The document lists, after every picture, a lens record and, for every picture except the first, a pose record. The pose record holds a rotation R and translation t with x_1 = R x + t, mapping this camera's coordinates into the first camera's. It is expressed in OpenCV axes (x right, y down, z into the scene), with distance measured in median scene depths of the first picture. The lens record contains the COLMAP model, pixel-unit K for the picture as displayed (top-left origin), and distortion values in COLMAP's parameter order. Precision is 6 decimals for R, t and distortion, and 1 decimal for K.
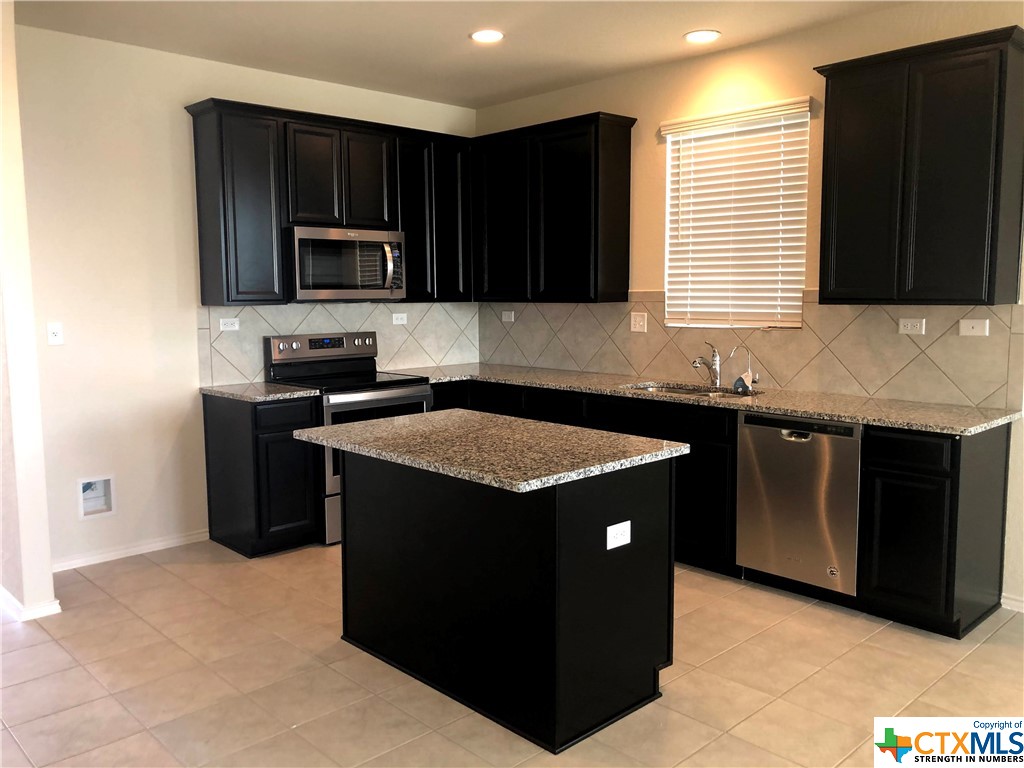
lens RADIAL K [[834.6, 0, 513.3], [0, 834.6, 376.9], [0, 0, 1]] dist [-0.027810, -0.007933]
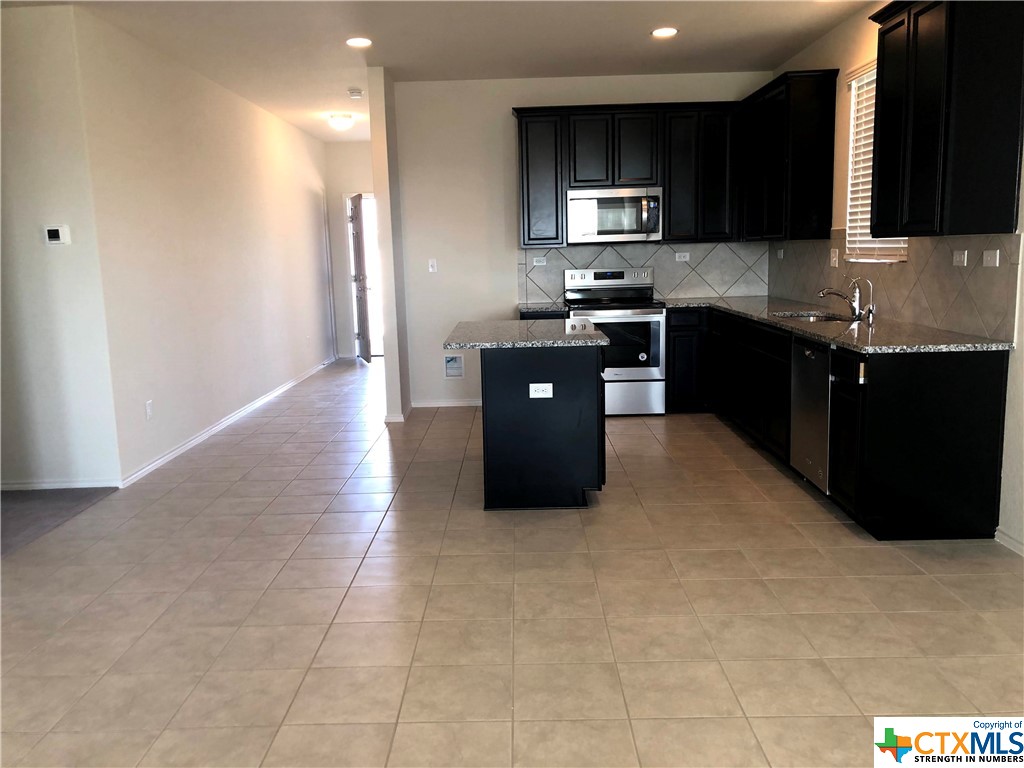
lens RADIAL K [[834.6, 0, 505.3], [0, 834.6, 388.6], [0, 0, 1]] dist [-0.027810, -0.007933]
pose [[0.718970, 0.099187, -0.687927, 0.611348], [-0.045471, 0.994357, 0.095846, 0.020393], [0.693552, -0.037630, 0.719423, -0.091604]]
